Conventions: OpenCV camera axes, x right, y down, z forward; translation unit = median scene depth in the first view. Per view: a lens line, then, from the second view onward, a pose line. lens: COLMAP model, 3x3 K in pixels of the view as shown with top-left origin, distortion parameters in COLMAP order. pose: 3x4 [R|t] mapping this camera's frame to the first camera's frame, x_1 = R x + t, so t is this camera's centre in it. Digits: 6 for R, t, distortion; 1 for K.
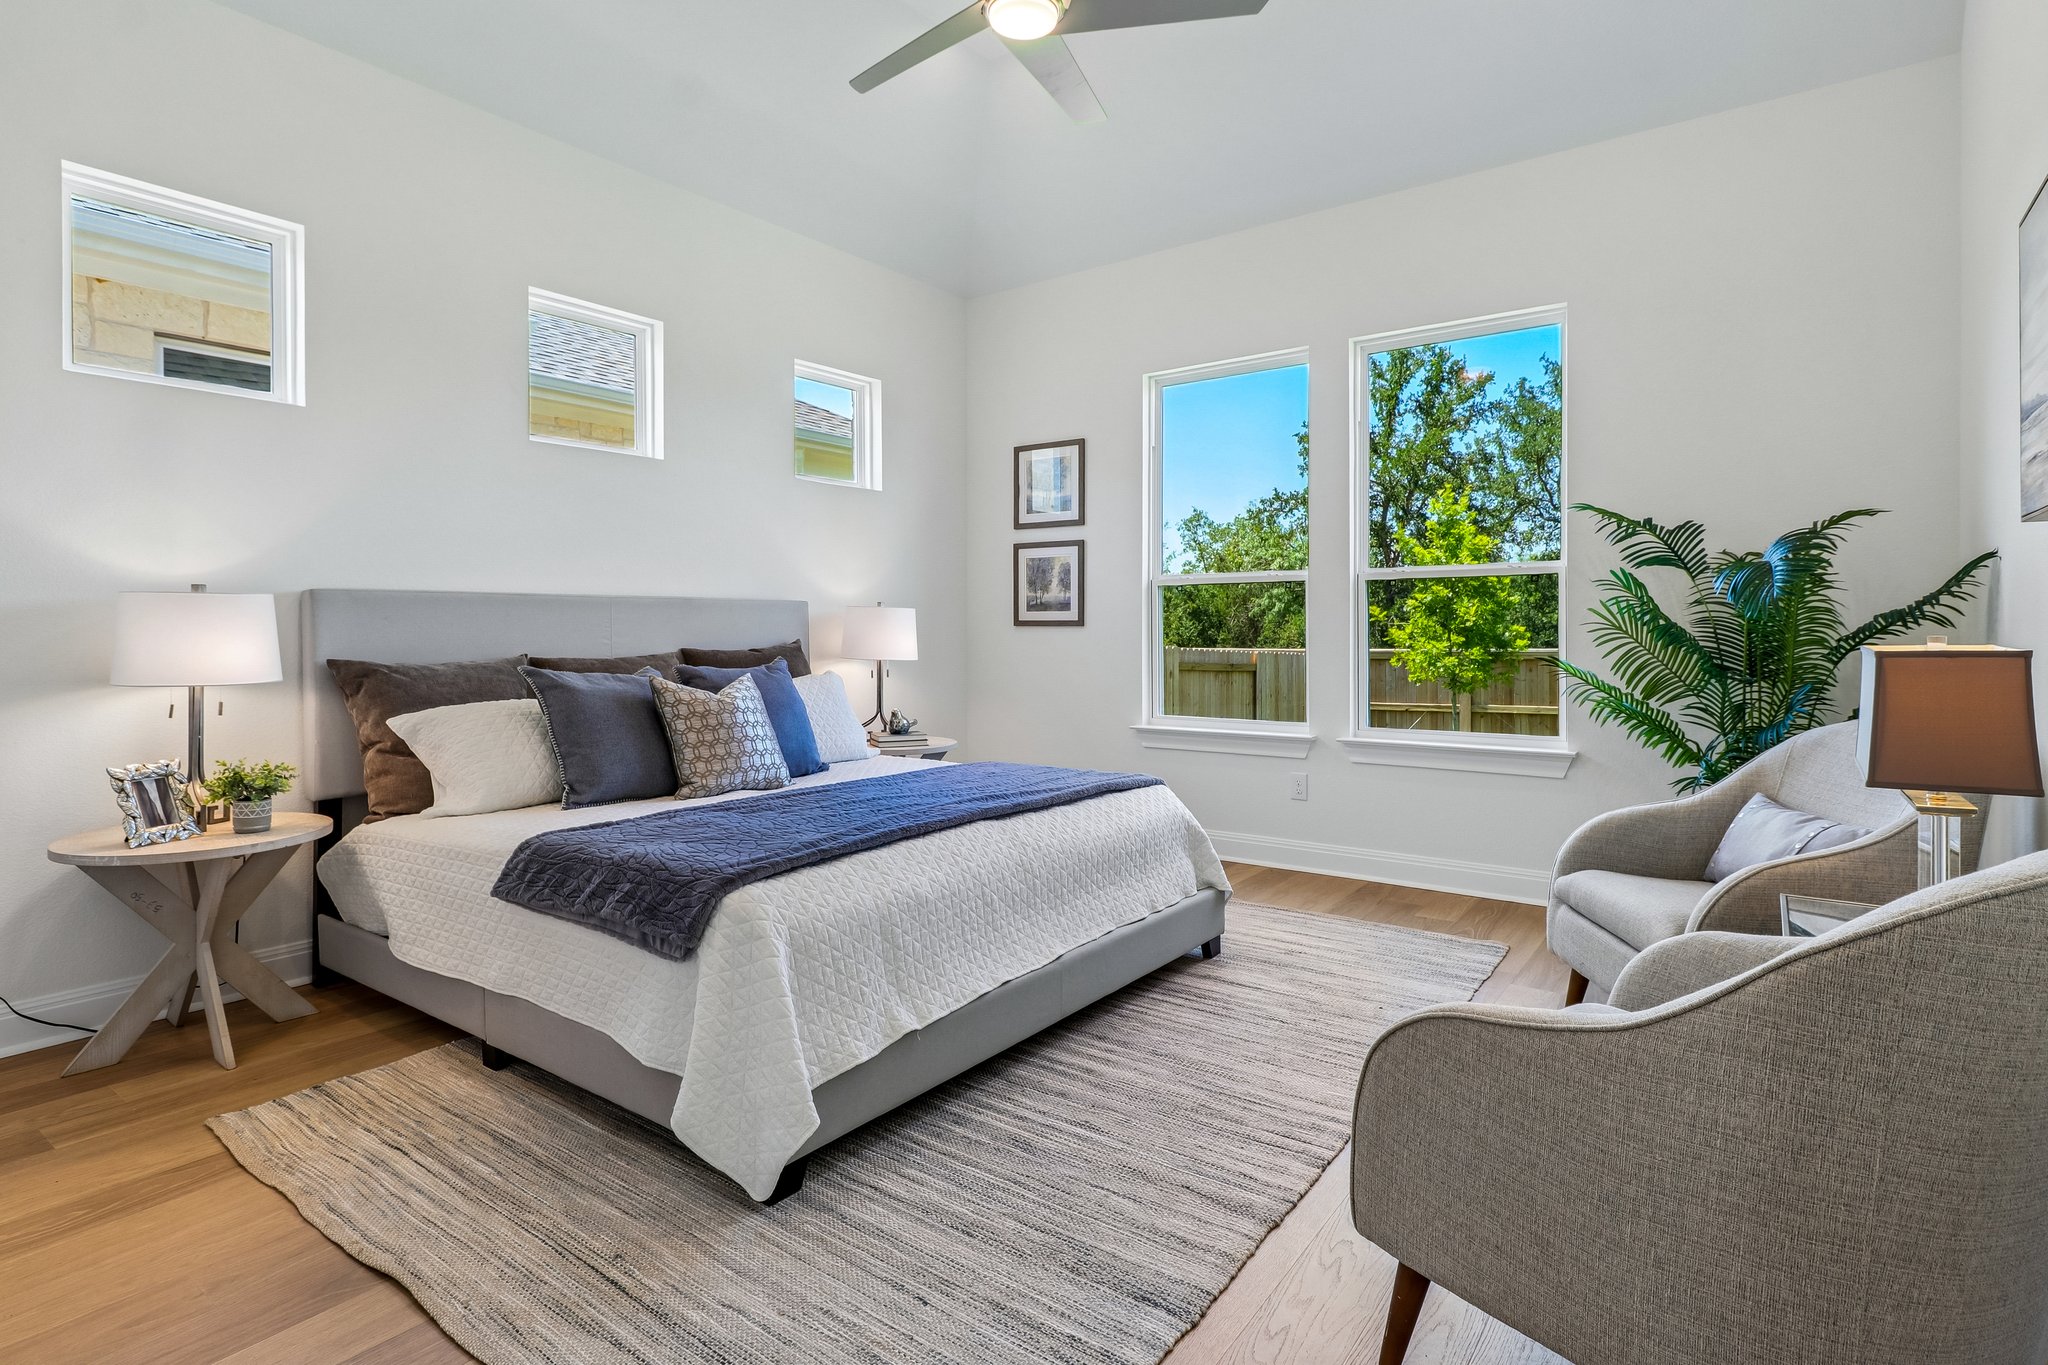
lens RADIAL K [[1034.7, 0, 1026.1], [0, 1034.7, 651.7], [0, 0, 1]] dist [0.001275, 0.000148]
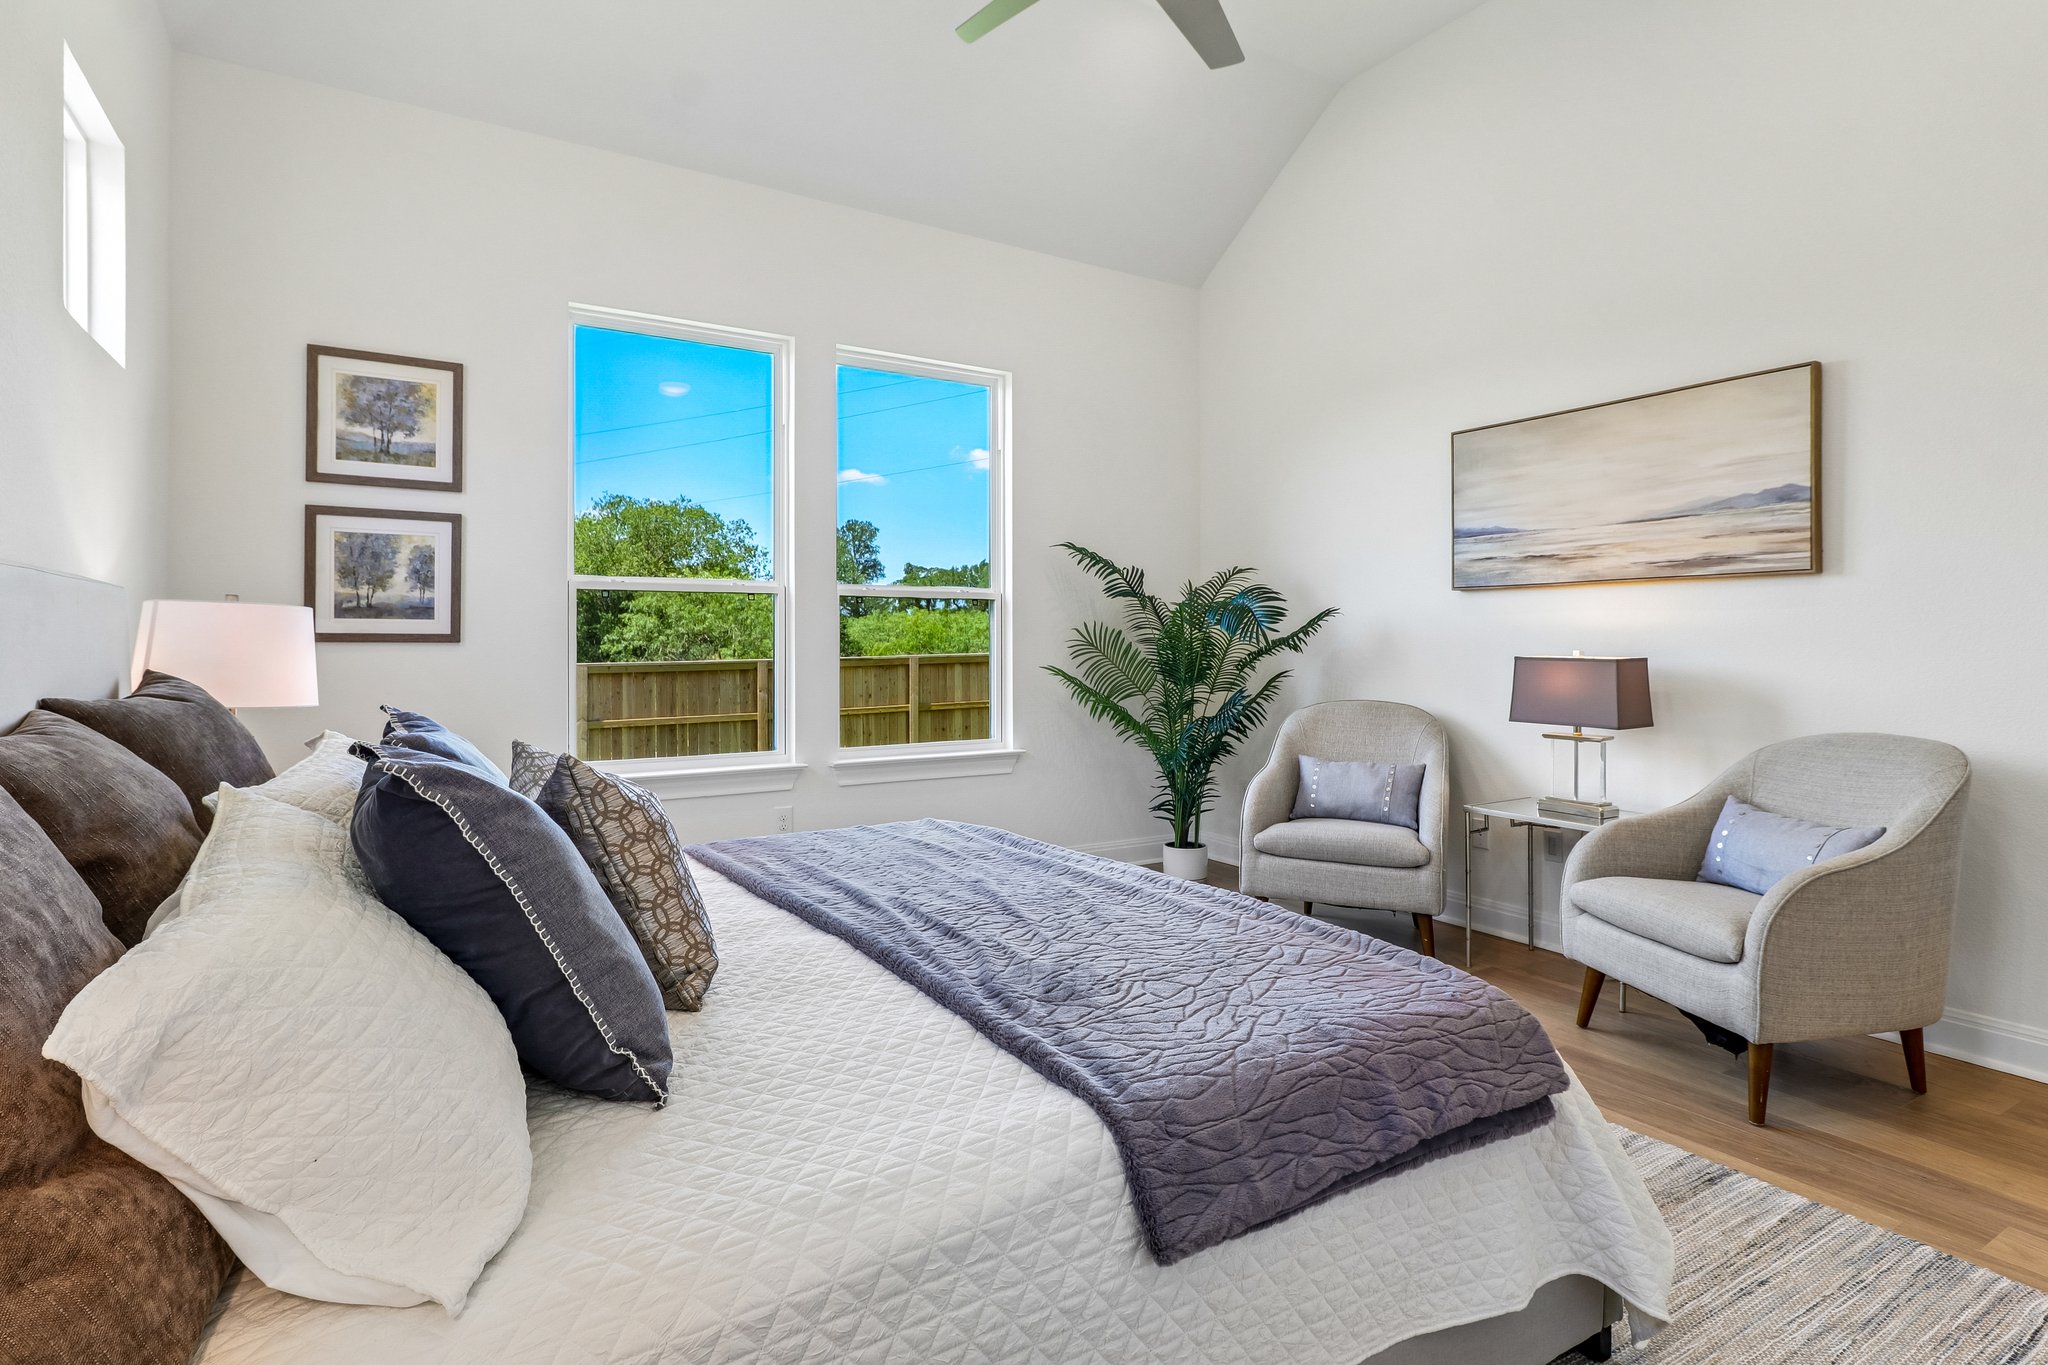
lens RADIAL K [[1034.7, 0, 1026.1], [0, 1034.7, 651.7], [0, 0, 1]] dist [0.001275, 0.000148]
pose [[0.385644, -0.002135, 0.922645, -0.419535], [0.026159, 0.999621, -0.008621, -0.003411], [-0.922277, 0.027460, 0.385554, 0.401676]]
